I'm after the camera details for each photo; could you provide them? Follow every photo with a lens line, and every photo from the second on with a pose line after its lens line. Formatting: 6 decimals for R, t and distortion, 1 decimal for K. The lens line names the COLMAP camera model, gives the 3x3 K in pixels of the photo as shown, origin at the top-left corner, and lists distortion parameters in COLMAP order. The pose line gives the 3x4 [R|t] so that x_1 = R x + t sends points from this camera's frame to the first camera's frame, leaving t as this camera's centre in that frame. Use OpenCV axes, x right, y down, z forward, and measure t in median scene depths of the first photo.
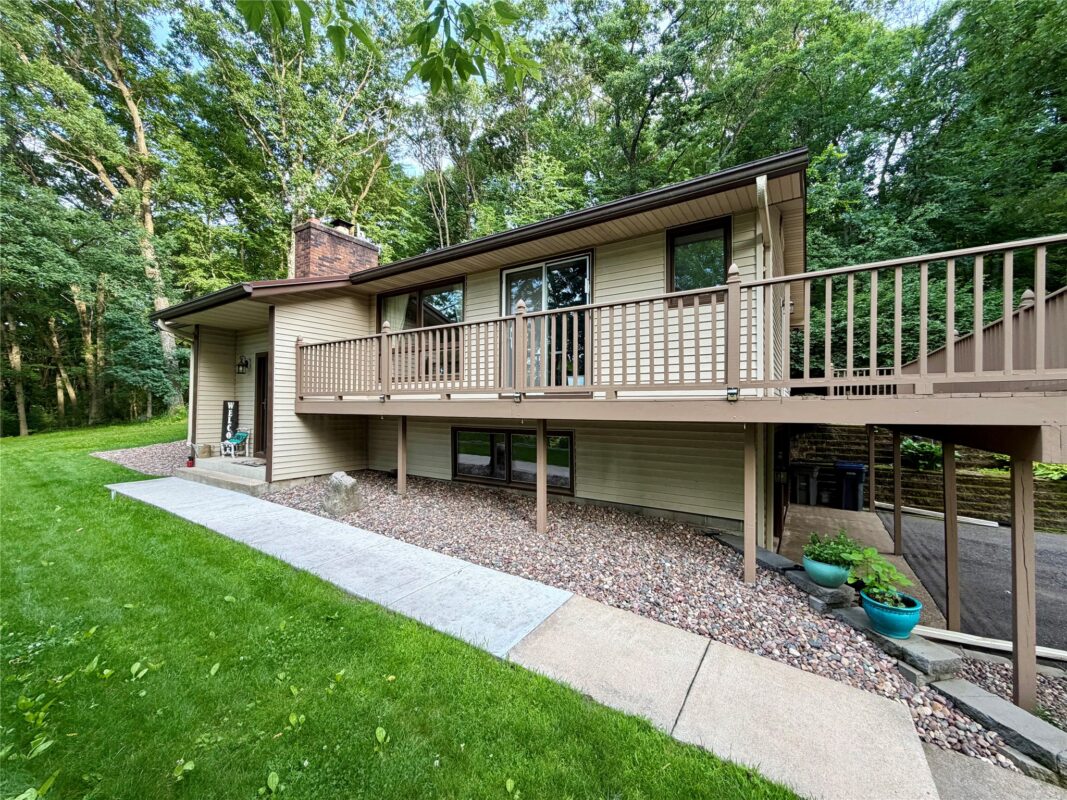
lens RADIAL K [[425.8, 0, 529.3], [0, 425.8, 400.7], [0, 0, 1]] dist [0.000869, 0.012905]
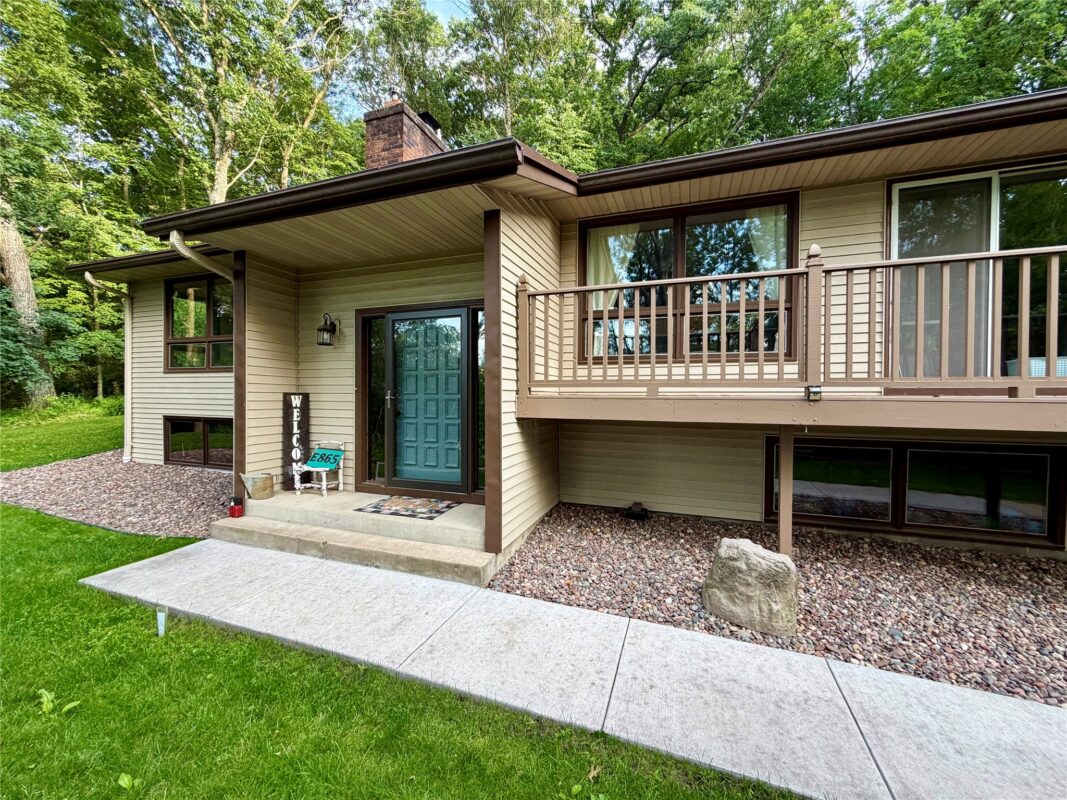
lens RADIAL K [[431.7, 0, 529.9], [0, 431.7, 407.9], [0, 0, 1]] dist [-0.000233, -0.000241]
pose [[0.975268, 0.000598, 0.221027, -0.456868], [-0.008857, 0.999299, 0.036375, -0.002656], [-0.220850, -0.037433, 0.974589, 0.328161]]
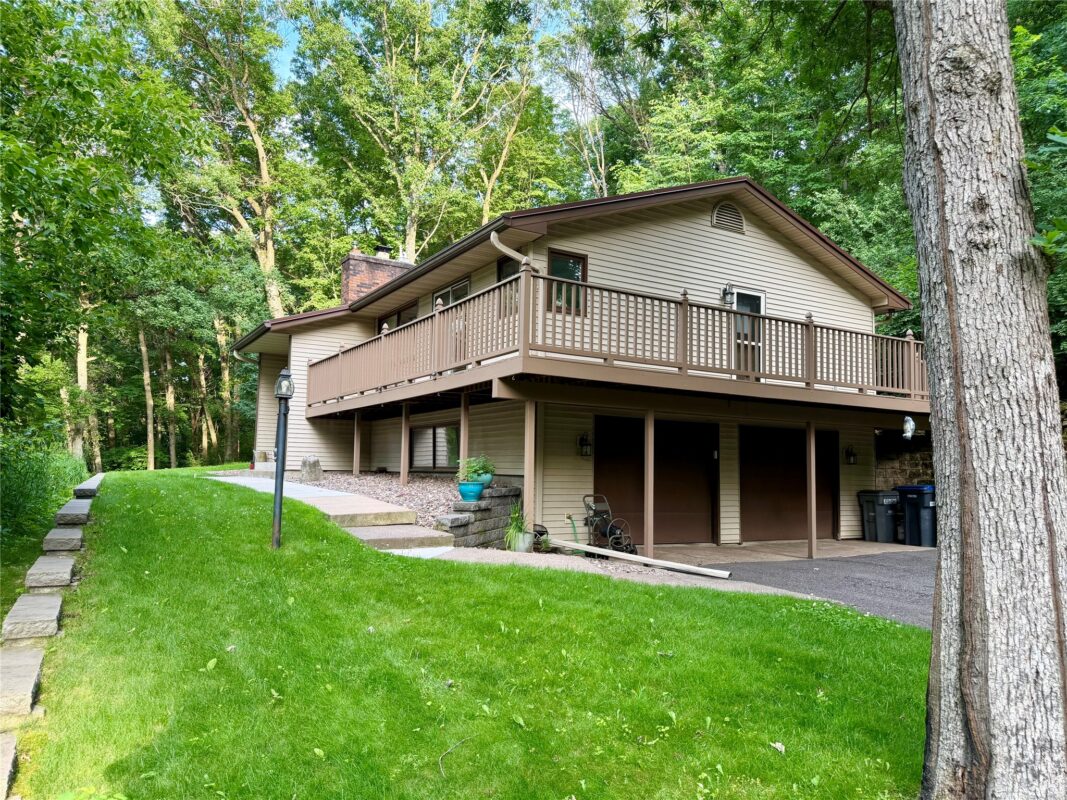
lens RADIAL K [[741.9, 0, 535.5], [0, 741.9, 403.6], [0, 0, 1]] dist [0.147879, -0.000550]
pose [[0.907022, -0.030522, -0.419975, 0.700967], [-0.001645, 0.997105, -0.076019, 0.108496], [0.421080, 0.069642, 0.904346, -0.509177]]
